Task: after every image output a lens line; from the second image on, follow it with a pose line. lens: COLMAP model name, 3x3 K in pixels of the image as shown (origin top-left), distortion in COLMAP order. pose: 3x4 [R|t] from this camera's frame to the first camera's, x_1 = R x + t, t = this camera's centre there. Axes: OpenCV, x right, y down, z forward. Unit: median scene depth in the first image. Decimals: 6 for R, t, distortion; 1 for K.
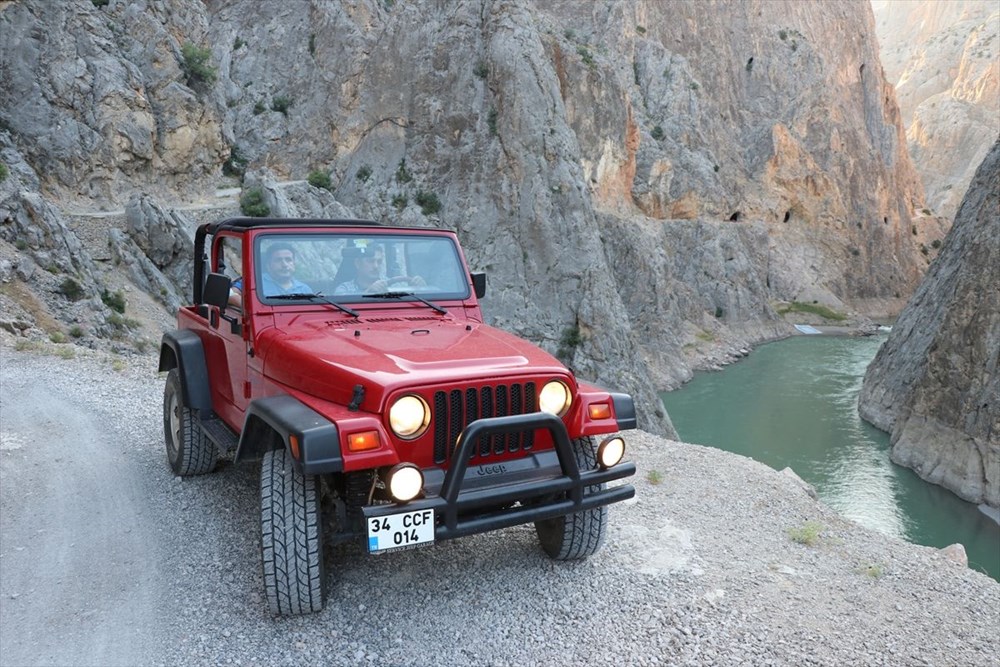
lens RADIAL K [[809.5, 0, 492.9], [0, 809.5, 340.8], [0, 0, 1]] dist [-0.173658, 0.119027]
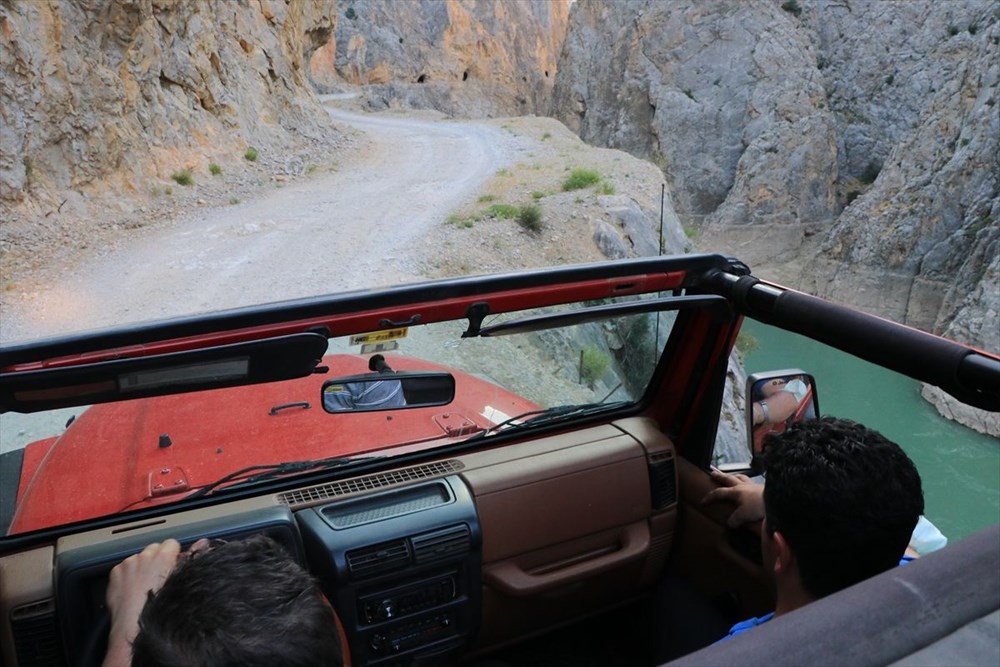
lens RADIAL K [[809.5, 0, 502.9], [0, 809.5, 336.0], [0, 0, 1]] dist [-0.173658, 0.119027]
pose [[0.931234, -0.153398, 0.330565, -0.038297], [0.101307, 0.980306, 0.169518, 0.033162], [-0.350059, -0.124372, 0.928434, -0.204377]]
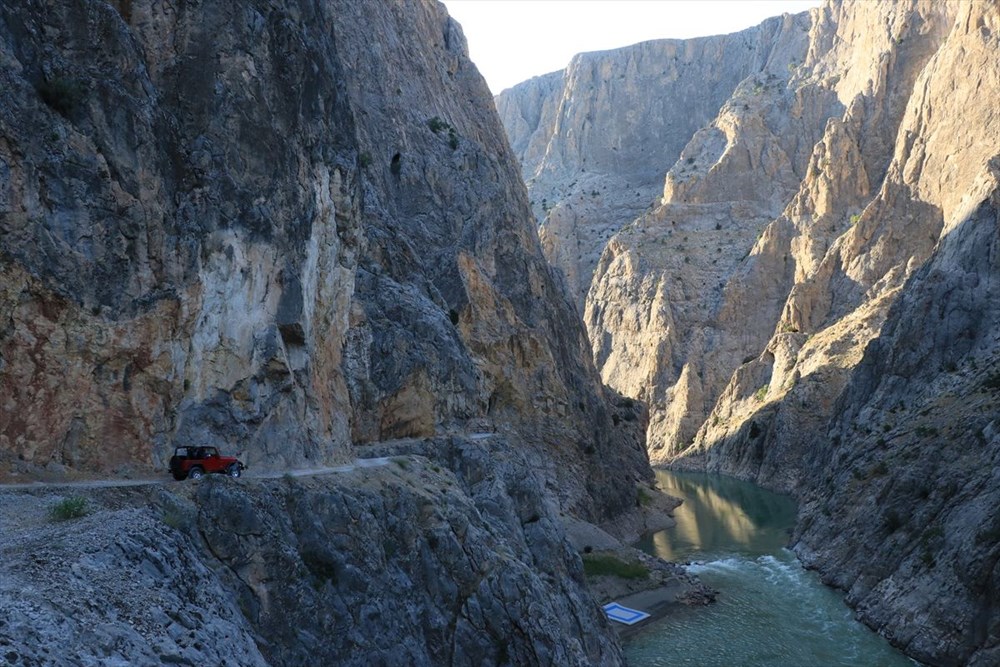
lens RADIAL K [[809.5, 0, 480.9], [0, 809.5, 341.4], [0, 0, 1]] dist [-0.173658, 0.119027]
pose [[0.832438, -0.038794, 0.552758, 0.031745], [0.167281, 0.968598, -0.183941, -0.093952], [-0.528265, 0.245585, 0.812788, 0.499637]]
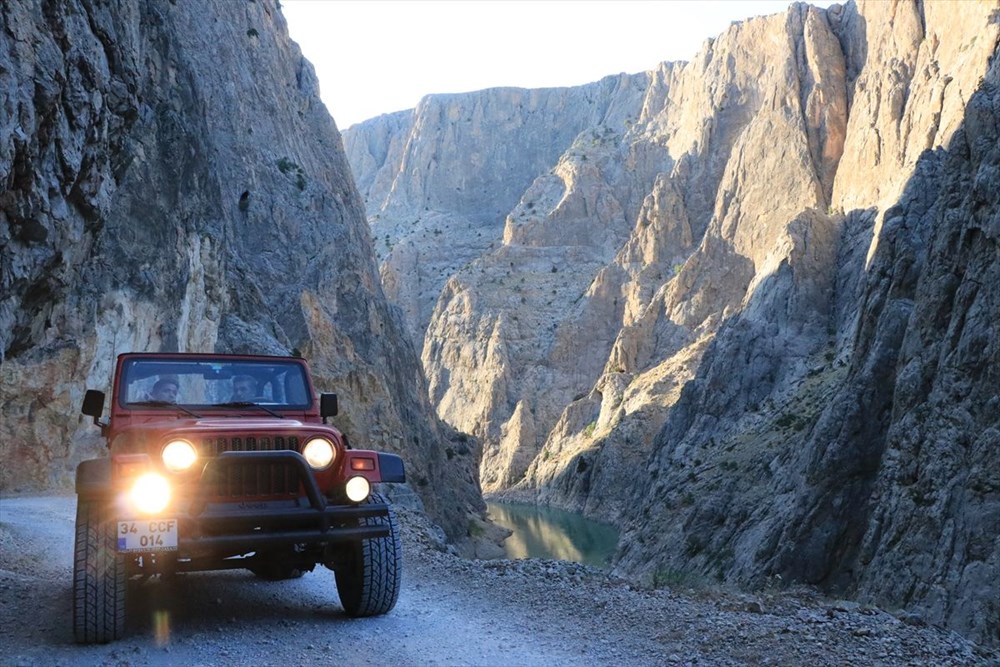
lens RADIAL K [[809.5, 0, 493.1], [0, 809.5, 332.2], [0, 0, 1]] dist [-0.173658, 0.119027]
pose [[0.697607, 0.015699, 0.716308, 0.011652], [0.181440, 0.963301, -0.197815, -0.090551], [-0.693126, 0.267964, 0.669157, 0.471051]]
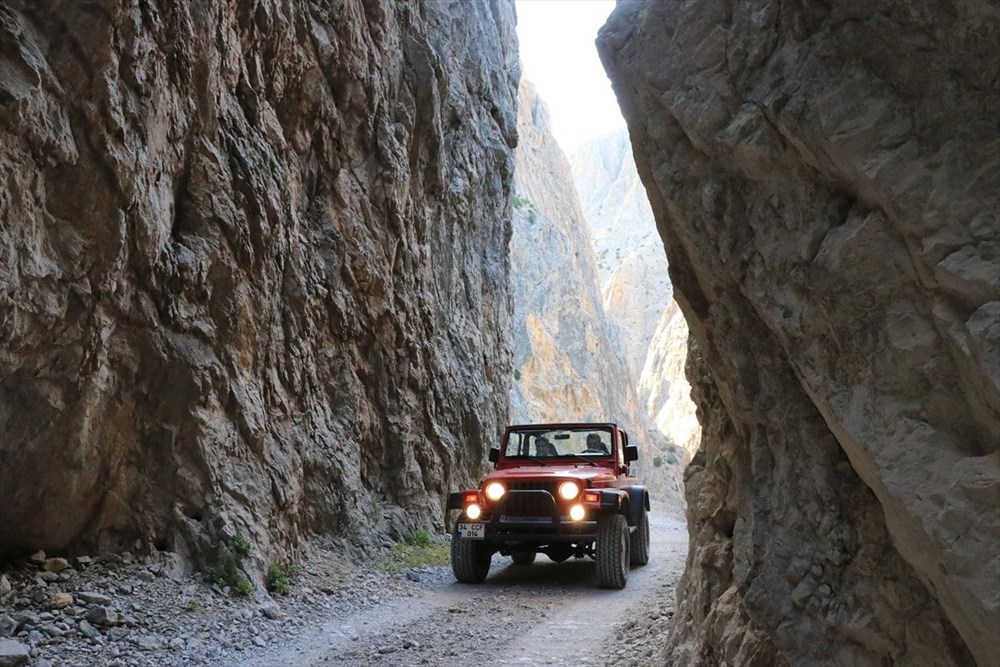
lens RADIAL K [[809.5, 0, 507.6], [0, 809.5, 335.1], [0, 0, 1]] dist [-0.173658, 0.119027]
pose [[0.861448, 0.051321, 0.505245, -0.033958], [0.080405, 0.968549, -0.235472, -0.080736], [-0.501440, 0.243471, 0.830229, 0.384038]]
